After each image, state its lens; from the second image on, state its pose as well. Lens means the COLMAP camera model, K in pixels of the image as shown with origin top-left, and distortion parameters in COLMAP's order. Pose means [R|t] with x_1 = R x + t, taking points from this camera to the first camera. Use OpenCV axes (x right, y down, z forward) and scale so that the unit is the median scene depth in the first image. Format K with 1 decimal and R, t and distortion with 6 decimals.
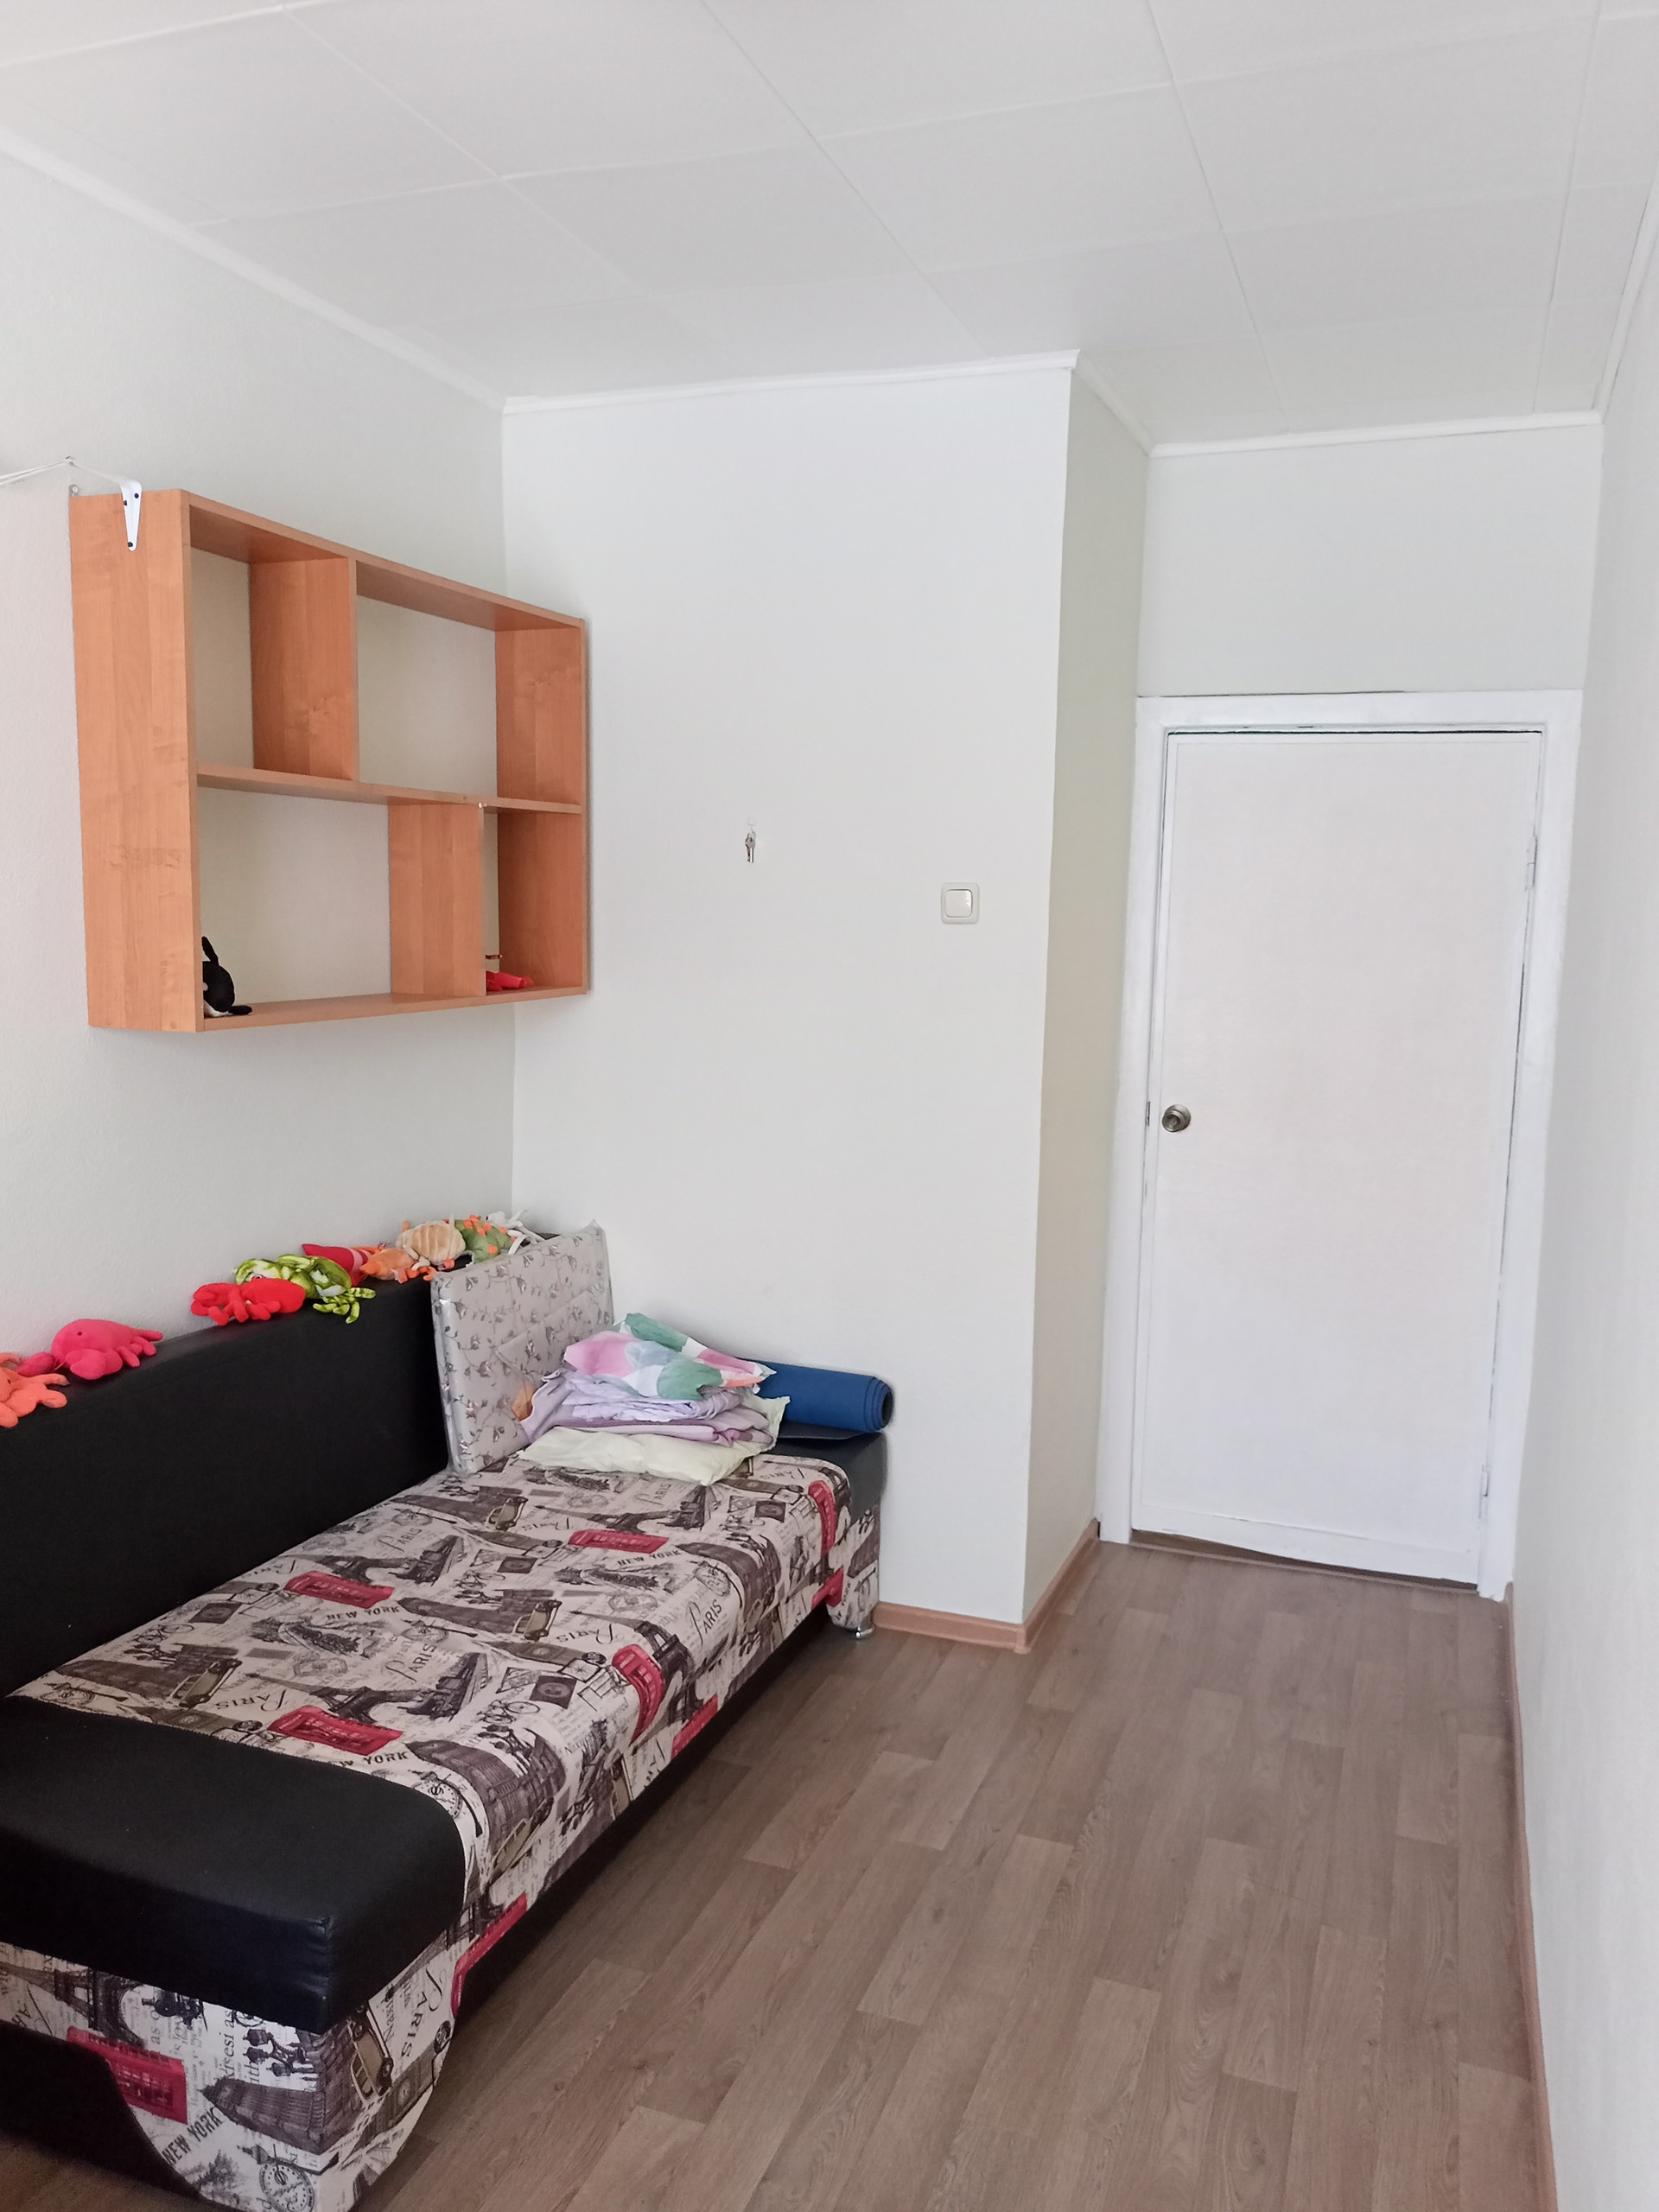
lens RADIAL K [[1680.0, 0, 831.3], [0, 1680.0, 1115.5], [0, 0, 1]] dist [0.015718, -0.021646]
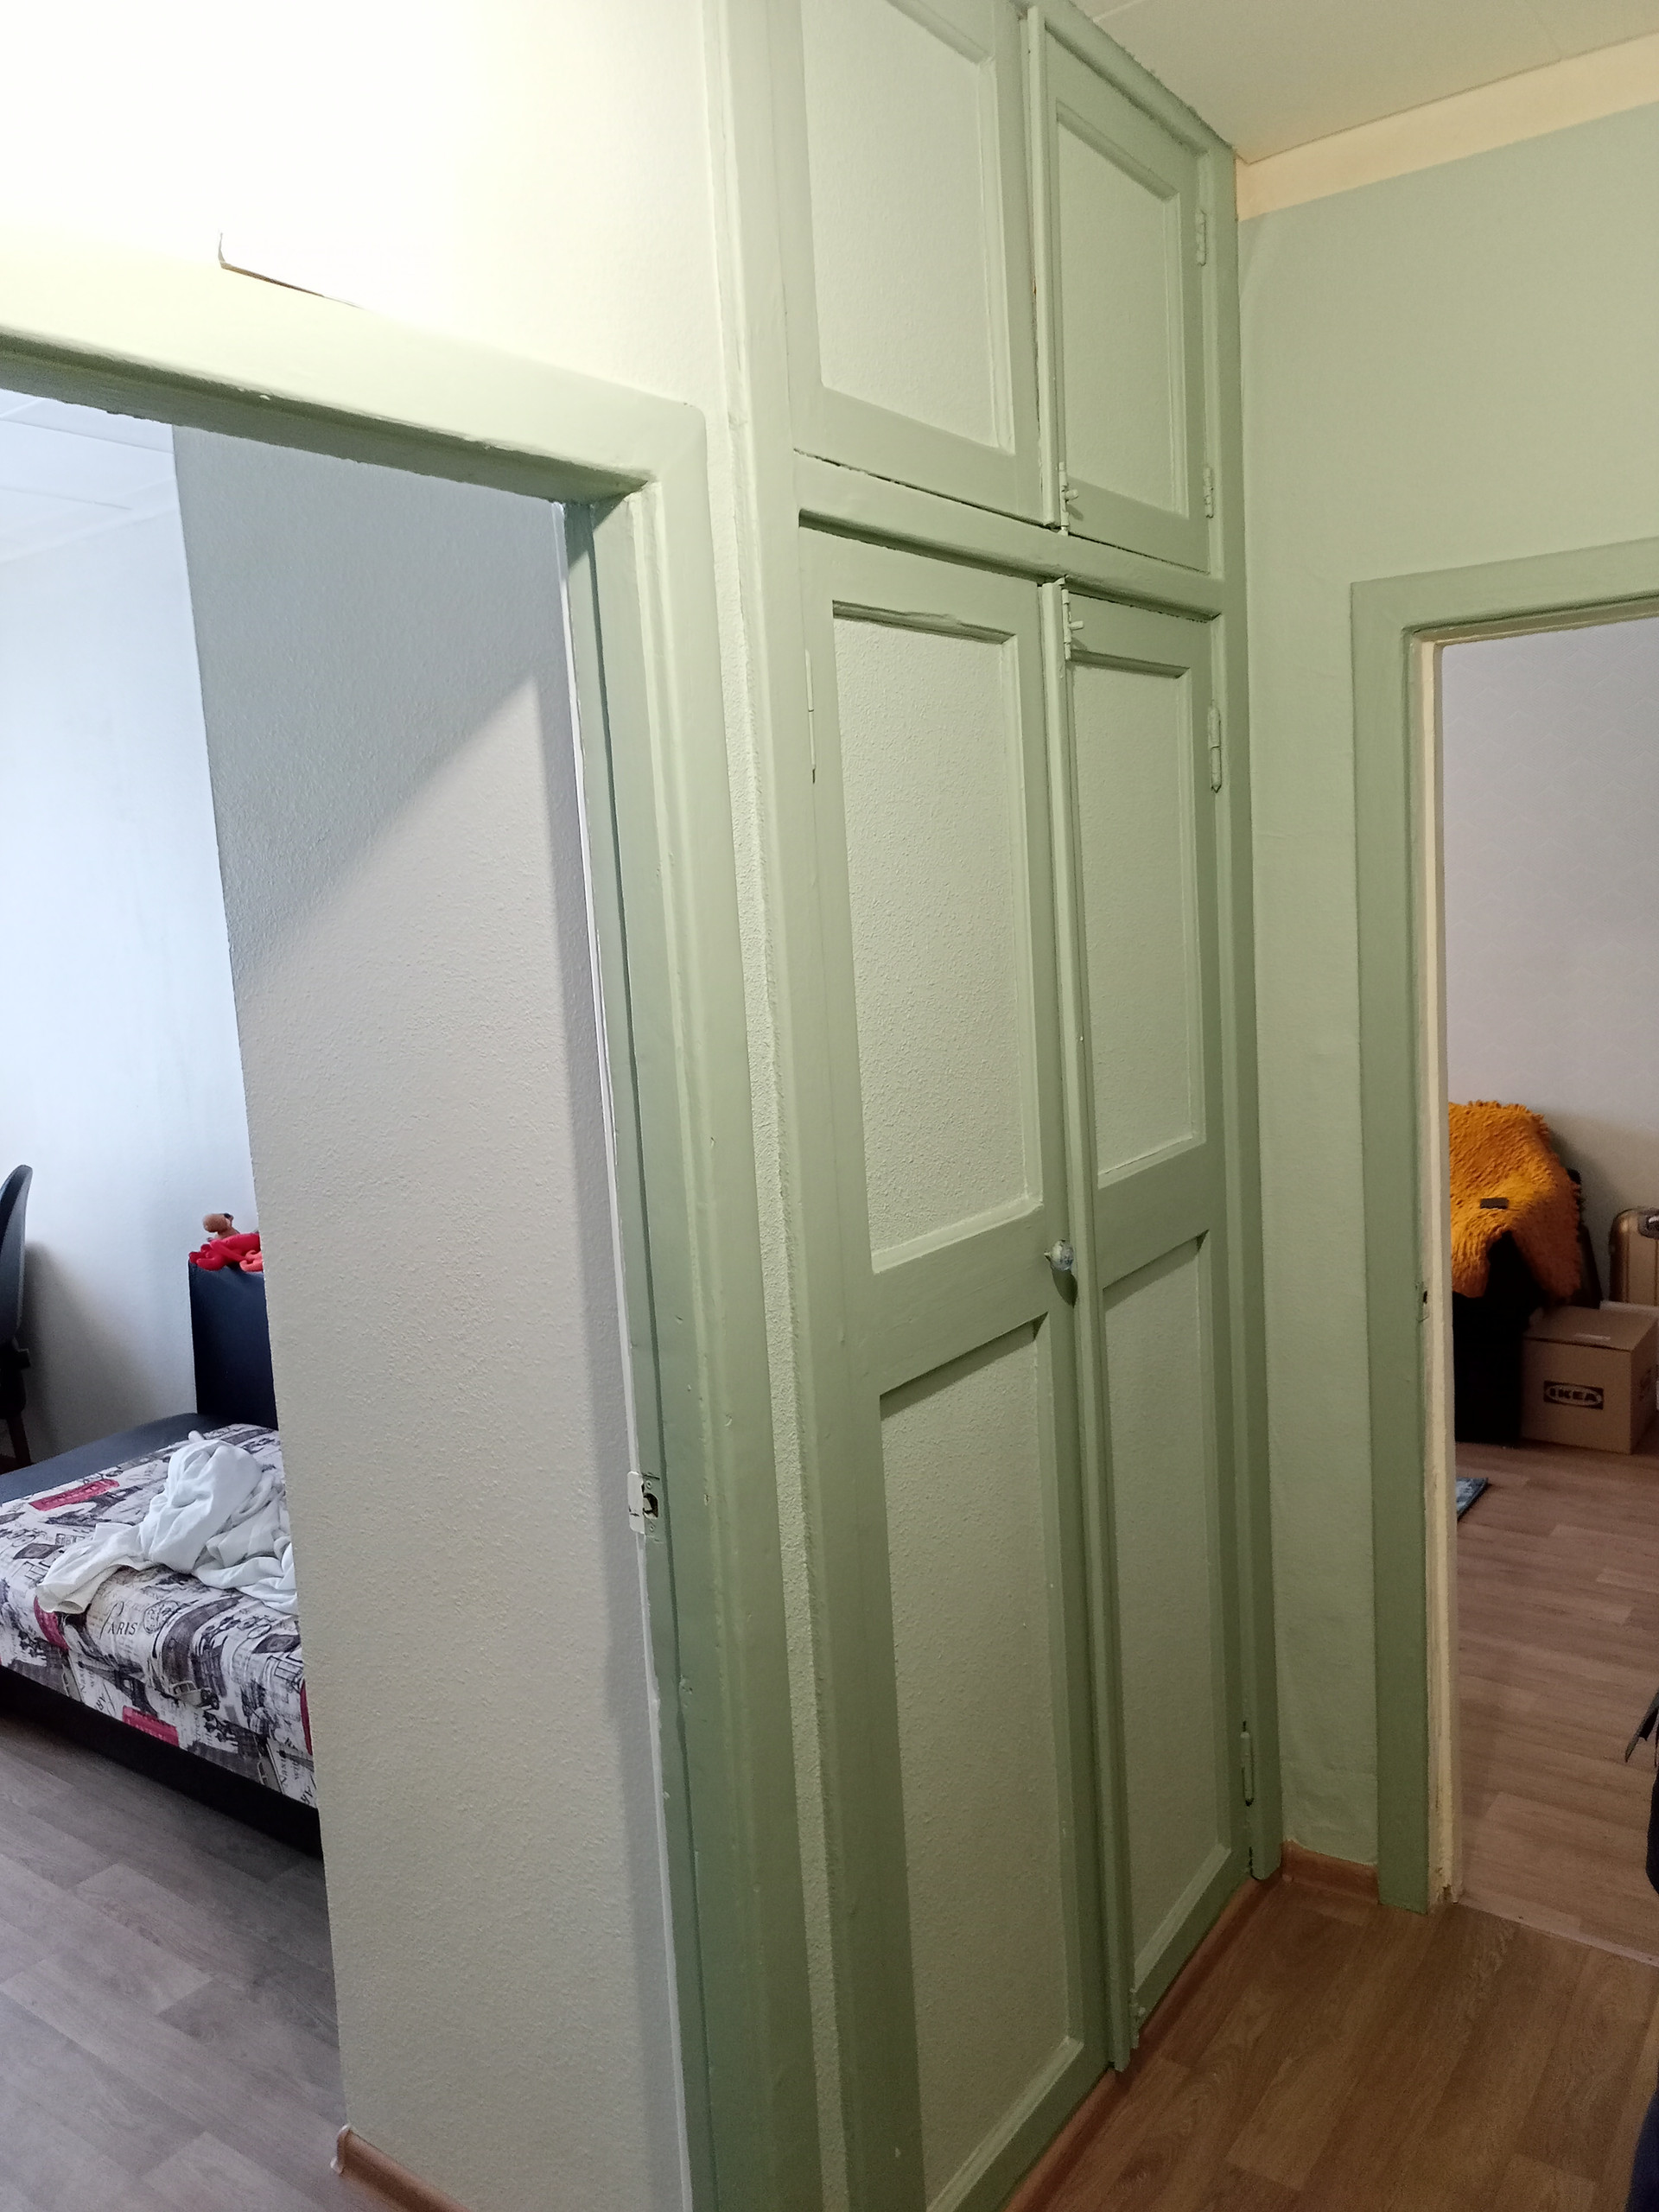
lens RADIAL K [[1680.0, 0, 820.6], [0, 1680.0, 1117.9], [0, 0, 1]] dist [0.015718, -0.021646]
pose [[-0.256541, 0.120917, -0.958940, 0.871646], [-0.082009, 0.985843, 0.146249, -0.231714], [0.963048, 0.116160, -0.242992, 1.789736]]
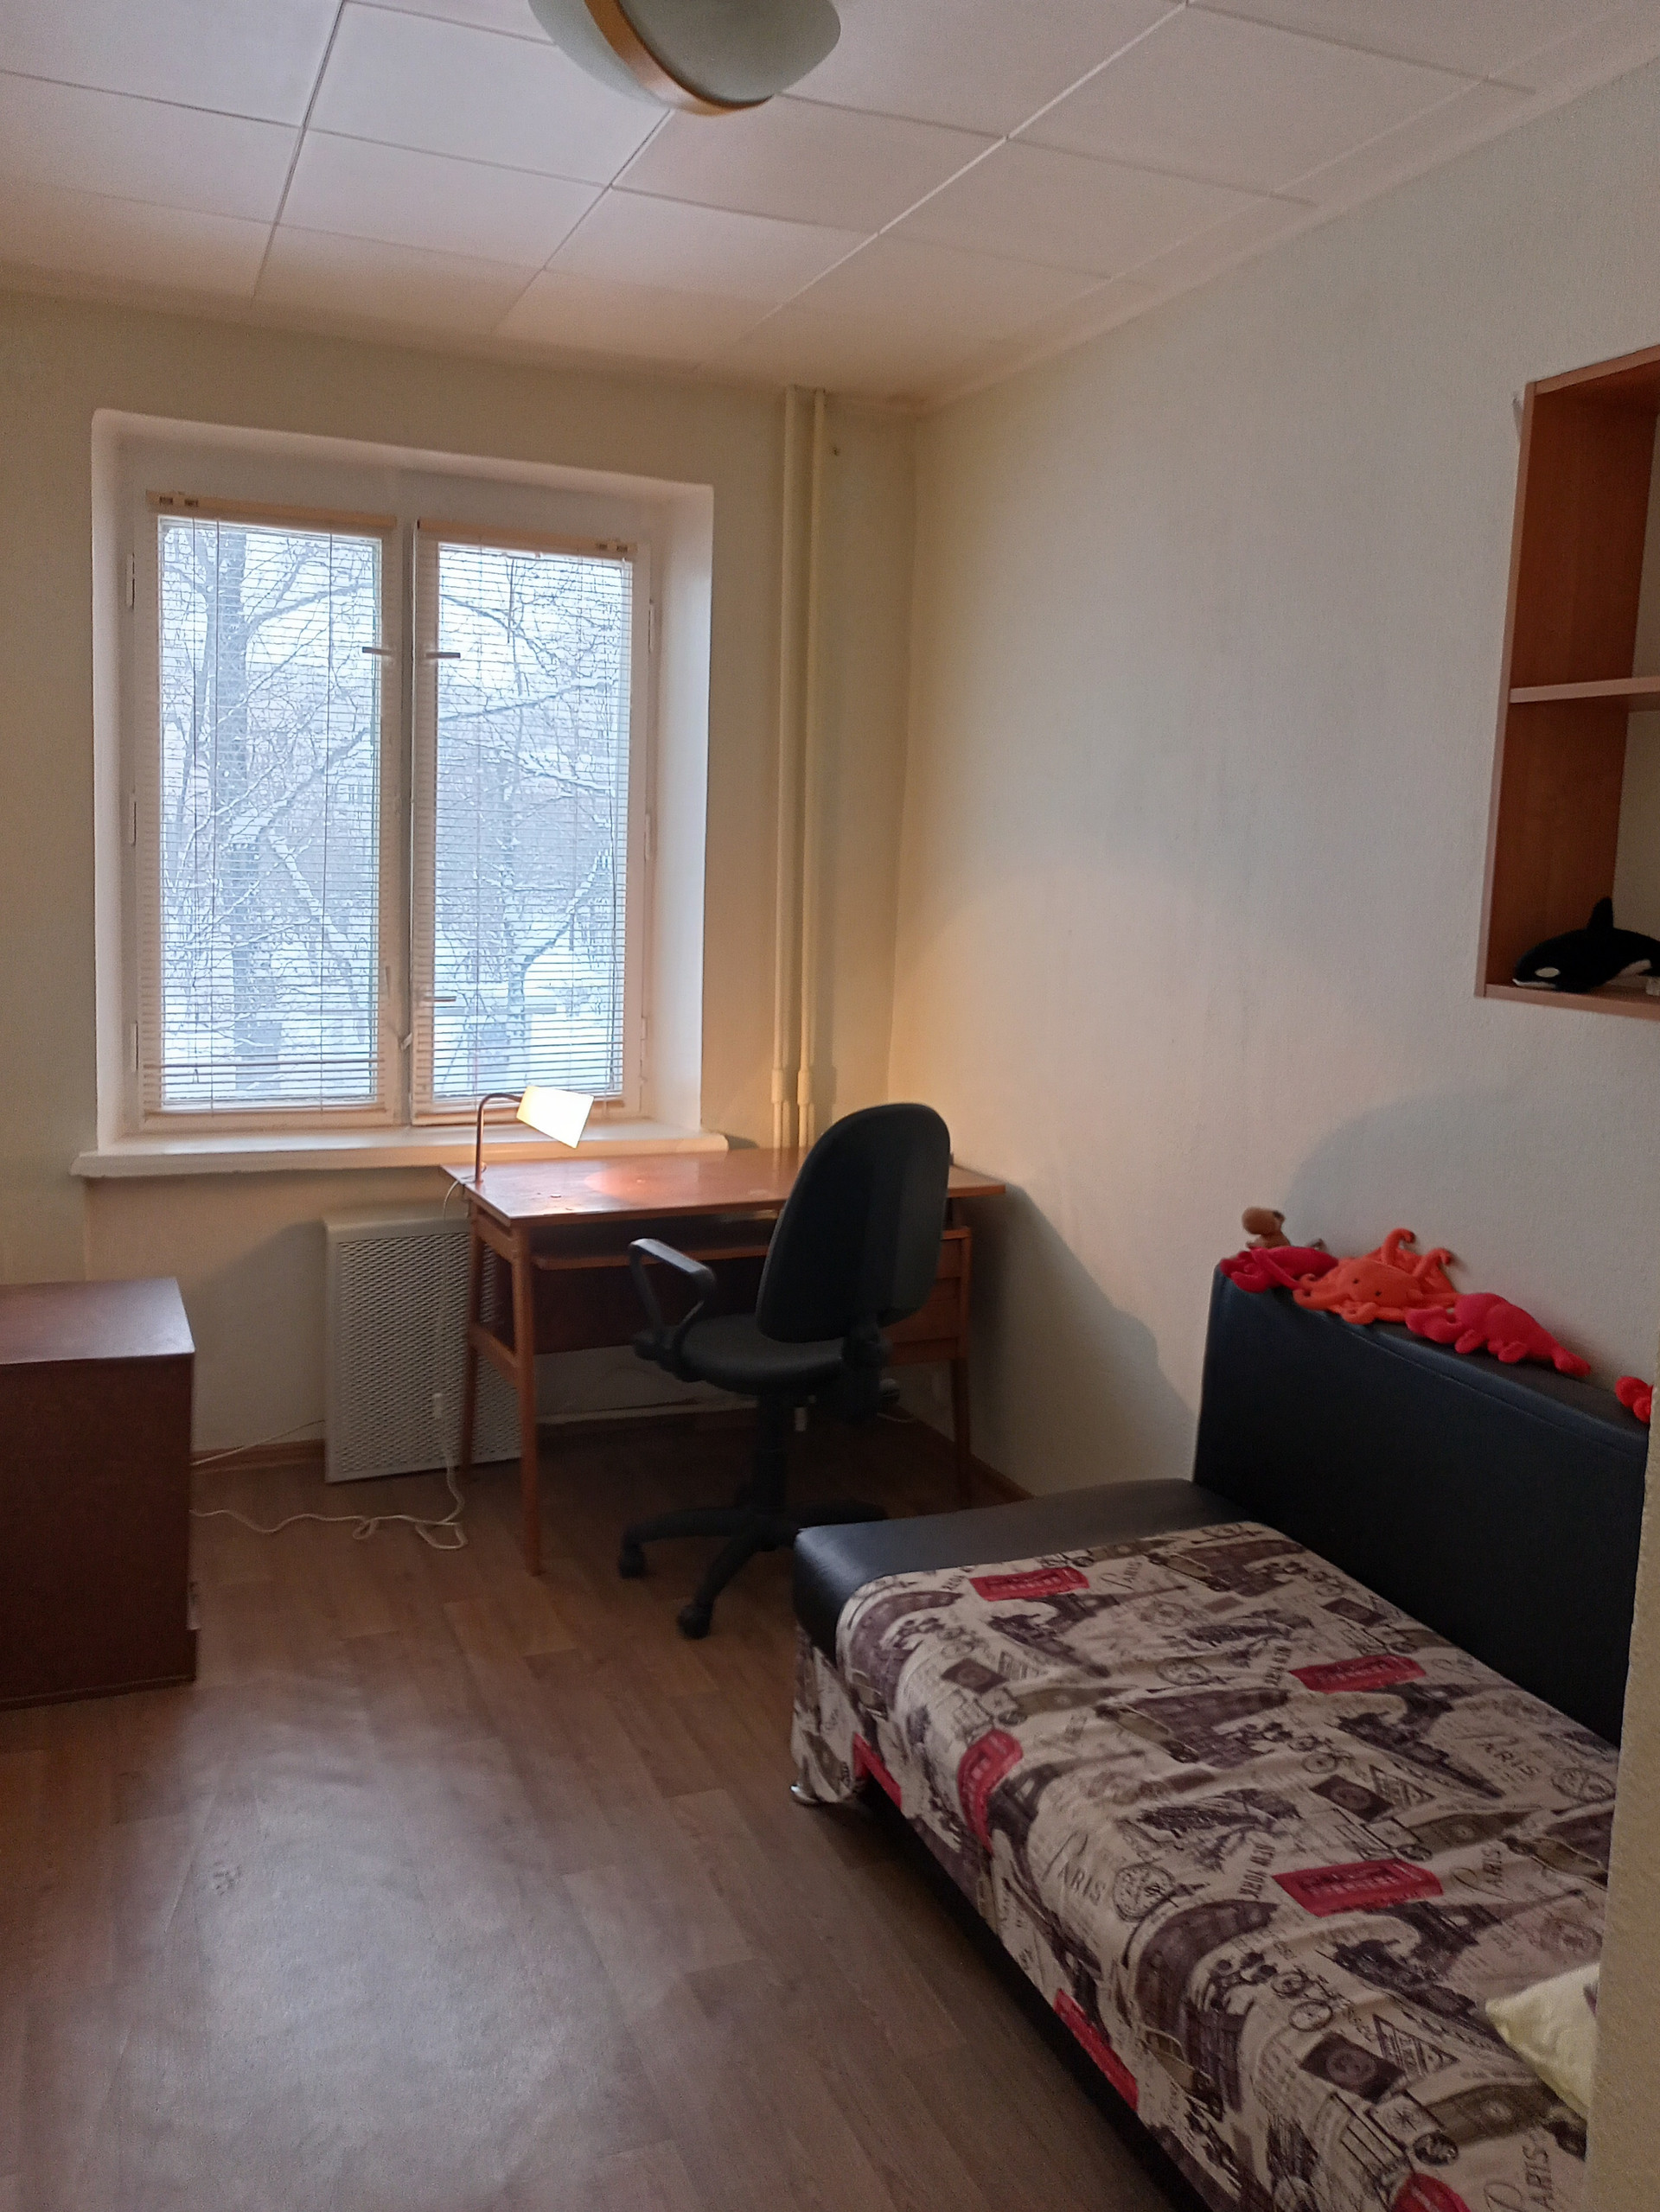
lens RADIAL K [[1680.2, 0, 809.1], [0, 1680.2, 1117.5], [0, 0, 1]] dist [0.015718, -0.021646]
pose [[-0.732161, 0.059757, -0.678505, 0.470956], [-0.140948, 0.961291, 0.236757, -0.142084], [0.666389, 0.268979, -0.695397, 1.413916]]
